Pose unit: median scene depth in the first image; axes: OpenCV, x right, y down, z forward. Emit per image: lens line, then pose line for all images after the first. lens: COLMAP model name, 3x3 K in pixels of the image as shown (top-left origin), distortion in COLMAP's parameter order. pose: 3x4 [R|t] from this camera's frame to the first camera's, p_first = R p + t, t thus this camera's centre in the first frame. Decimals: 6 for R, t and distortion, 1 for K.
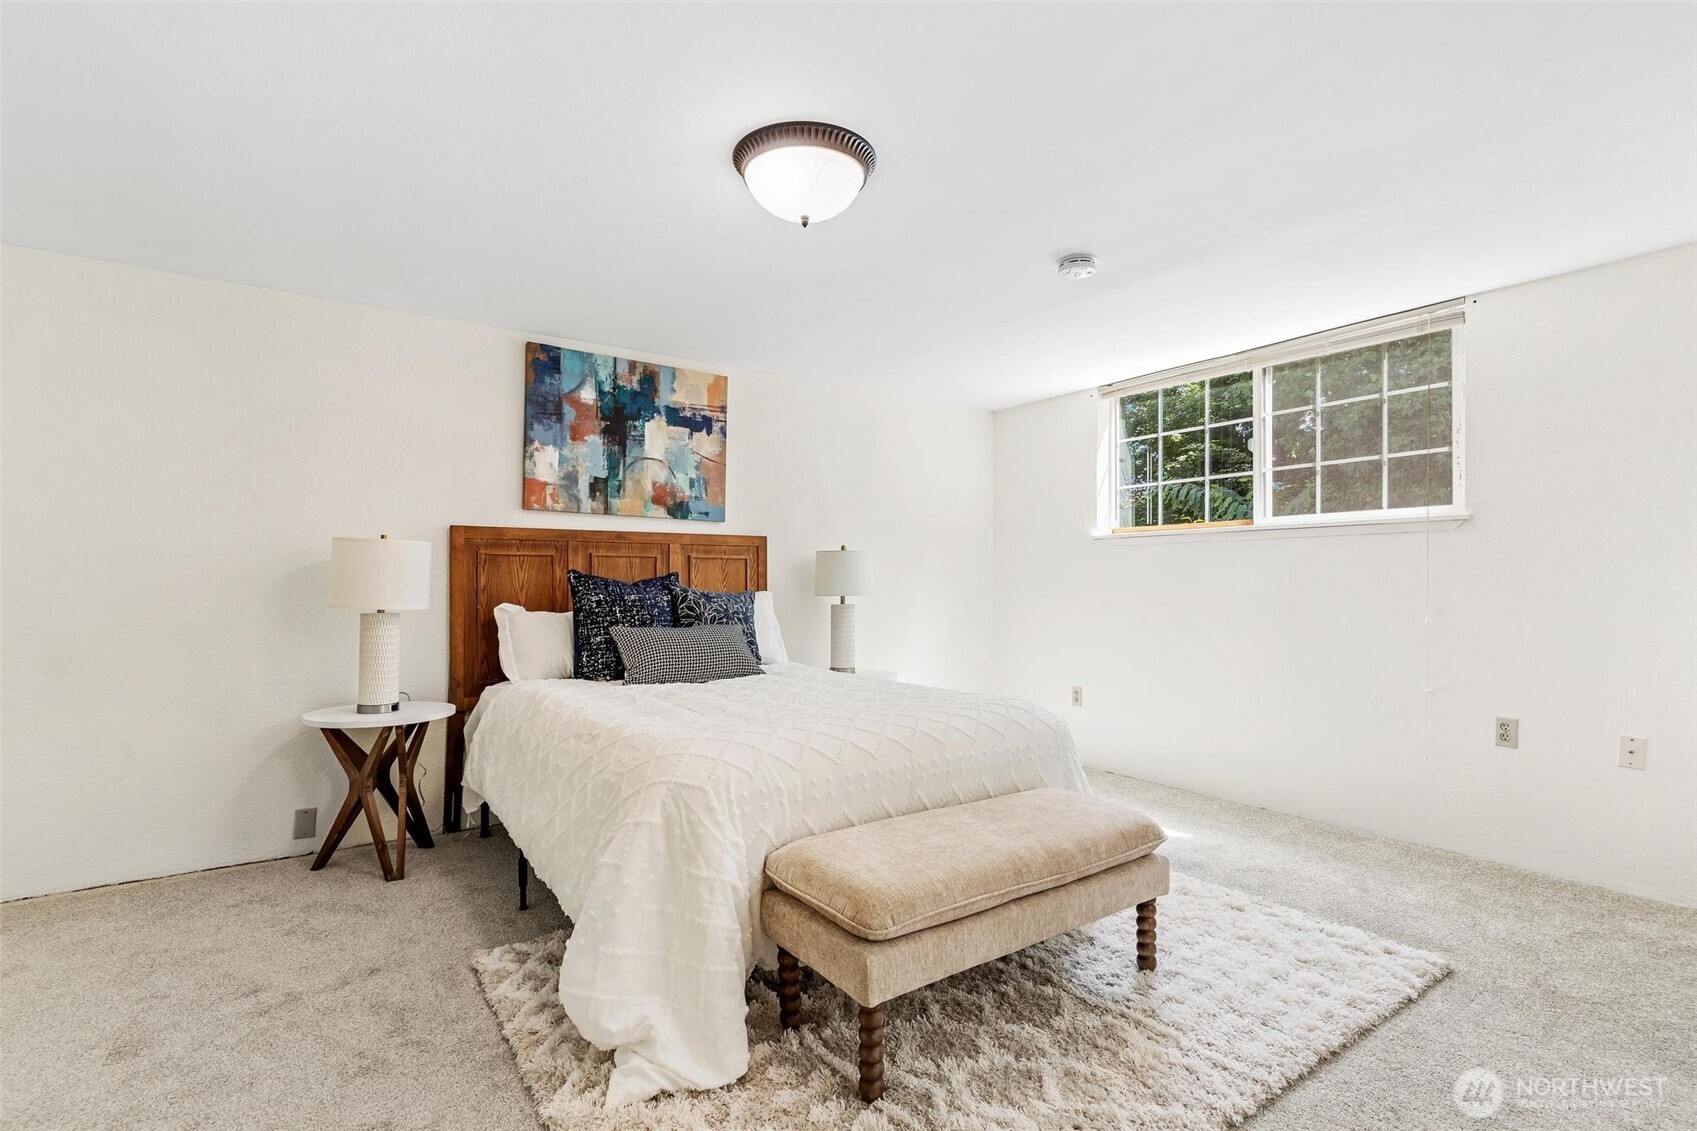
lens RADIAL K [[814.2, 0, 851.8], [0, 814.2, 569.5], [0, 0, 1]] dist [-0.001559, 0.000897]
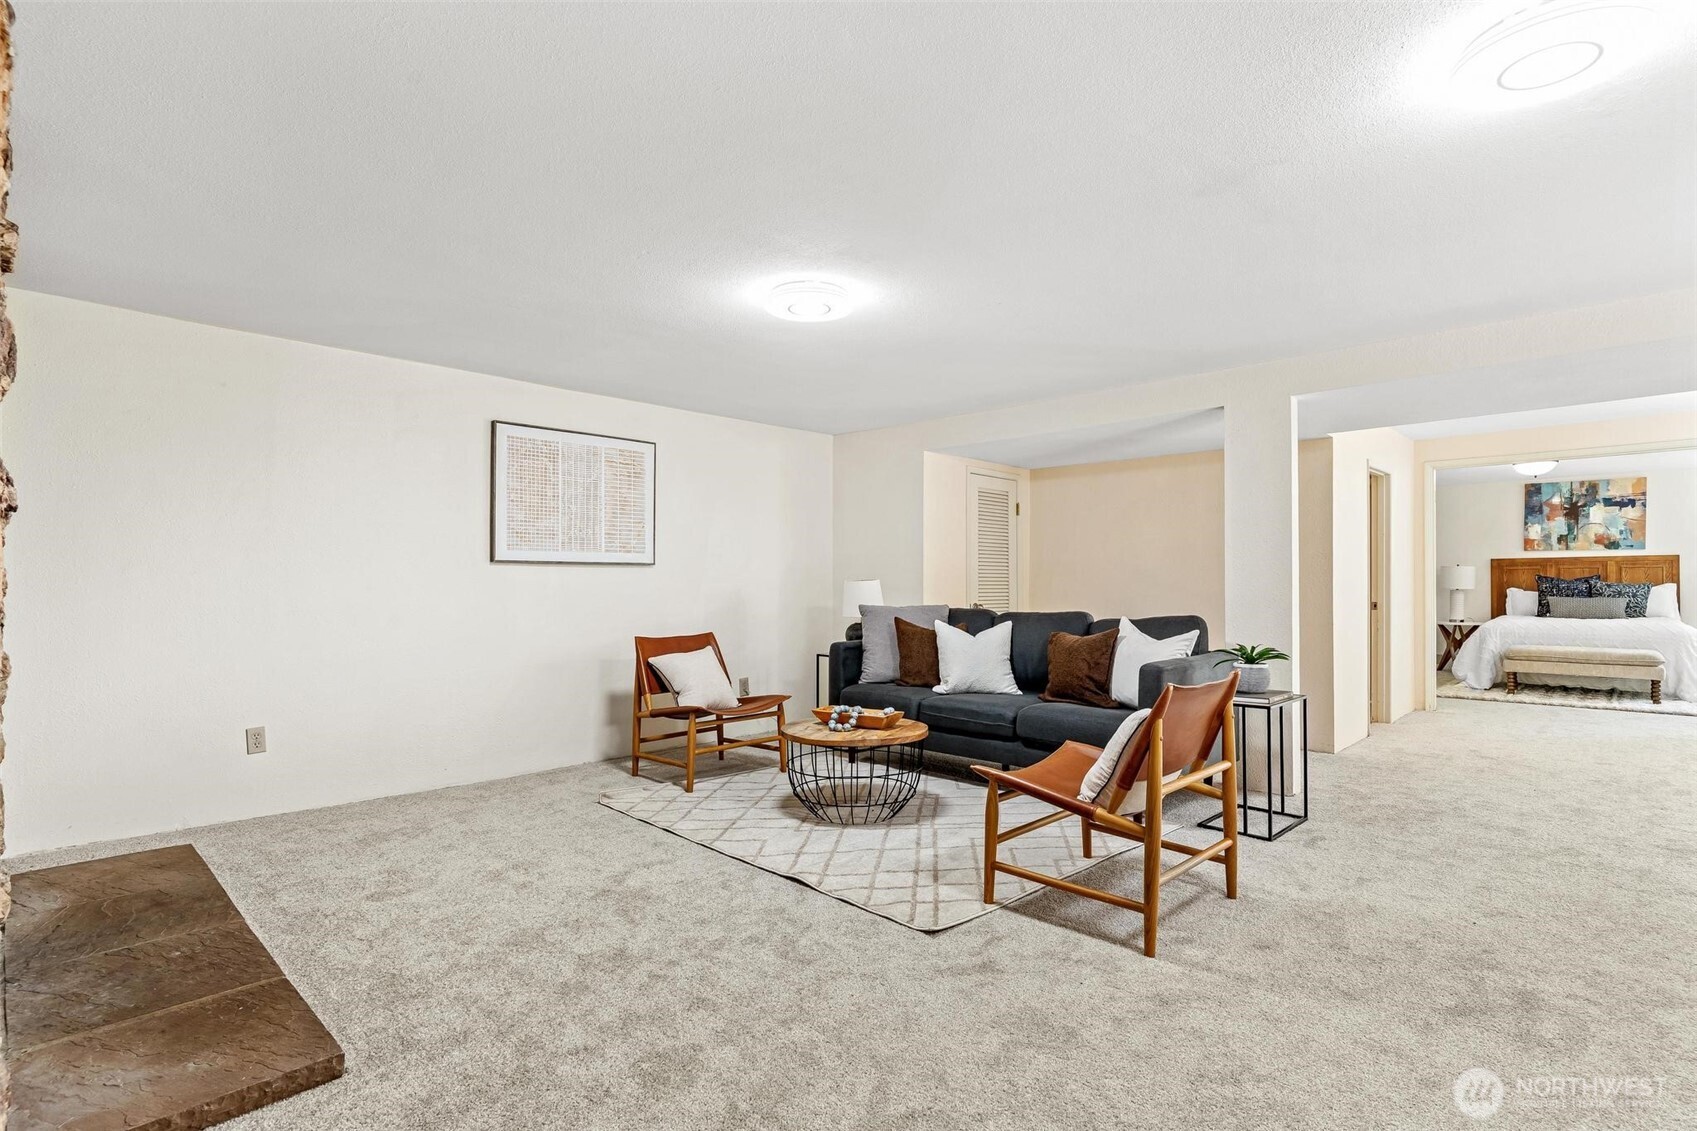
lens RADIAL K [[839.6, 0, 851.0], [0, 839.6, 570.5], [0, 0, 1]] dist [0.013148, -0.001053]
pose [[0.179961, -0.018100, -0.983507, 1.714898], [0.018260, 0.999720, -0.015057, -0.010248], [0.983504, -0.015249, 0.180241, -1.456994]]
